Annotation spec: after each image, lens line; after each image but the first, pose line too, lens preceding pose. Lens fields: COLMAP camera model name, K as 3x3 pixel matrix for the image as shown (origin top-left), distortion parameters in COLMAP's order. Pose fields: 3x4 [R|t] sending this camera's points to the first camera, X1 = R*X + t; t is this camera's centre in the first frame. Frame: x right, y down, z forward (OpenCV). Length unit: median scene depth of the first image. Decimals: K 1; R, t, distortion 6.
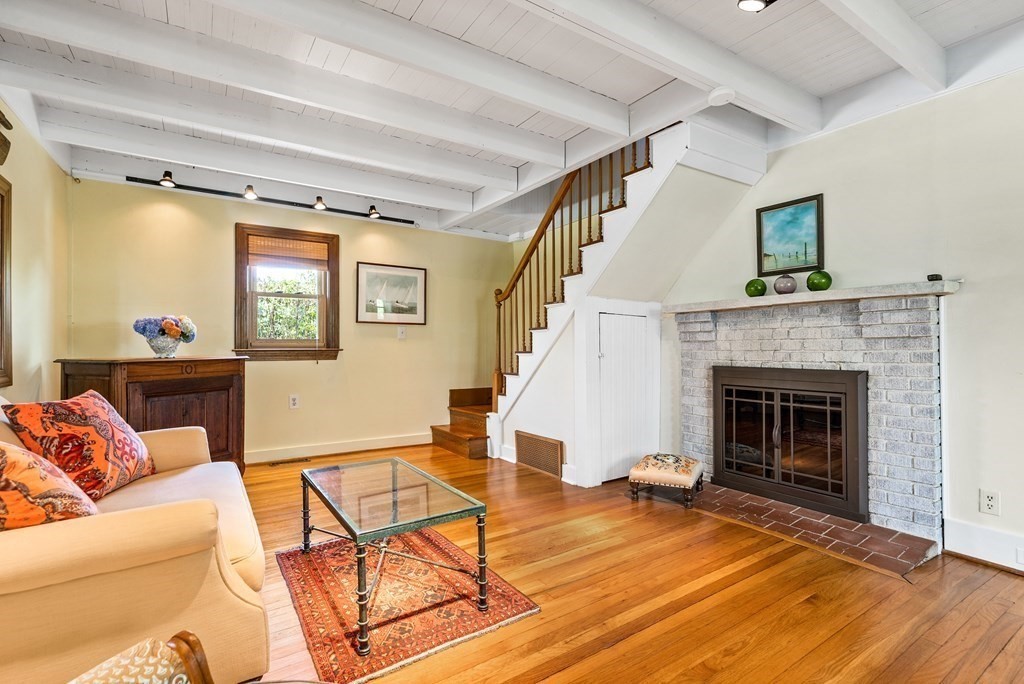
lens RADIAL K [[477.3, 0, 509.5], [0, 477.3, 345.9], [0, 0, 1]] dist [-0.003411, -0.000393]
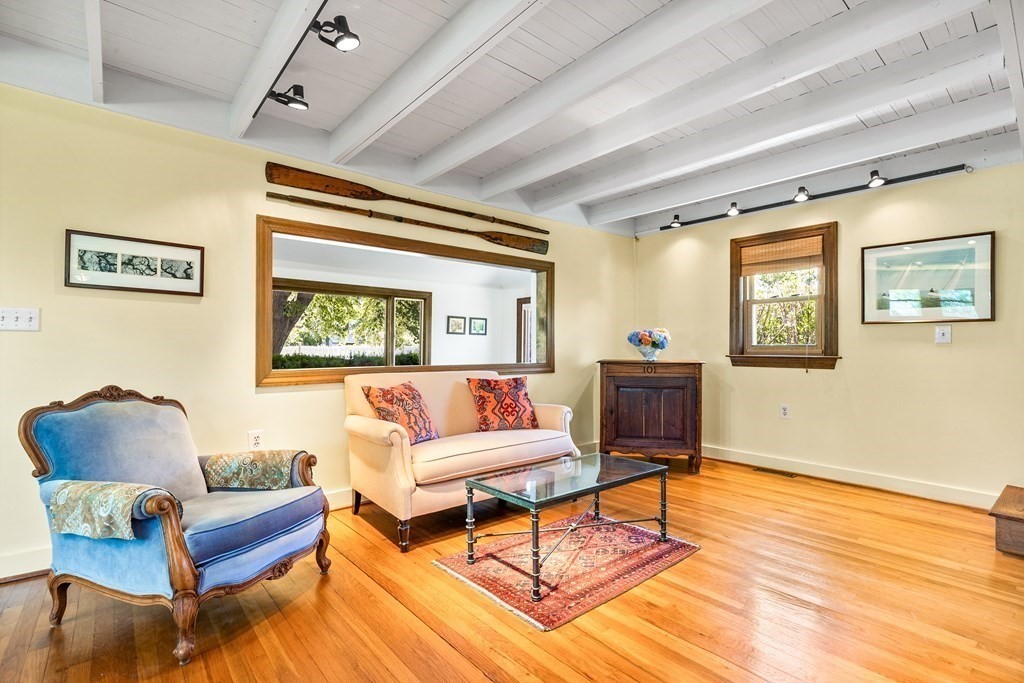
lens RADIAL K [[477.3, 0, 509.5], [0, 477.3, 345.4], [0, 0, 1]] dist [-0.003411, -0.000393]
pose [[0.128194, -0.006932, -0.991725, 0.444835], [-0.005733, 0.999954, -0.007730, -0.003714], [0.991733, 0.006677, 0.128148, 0.355959]]
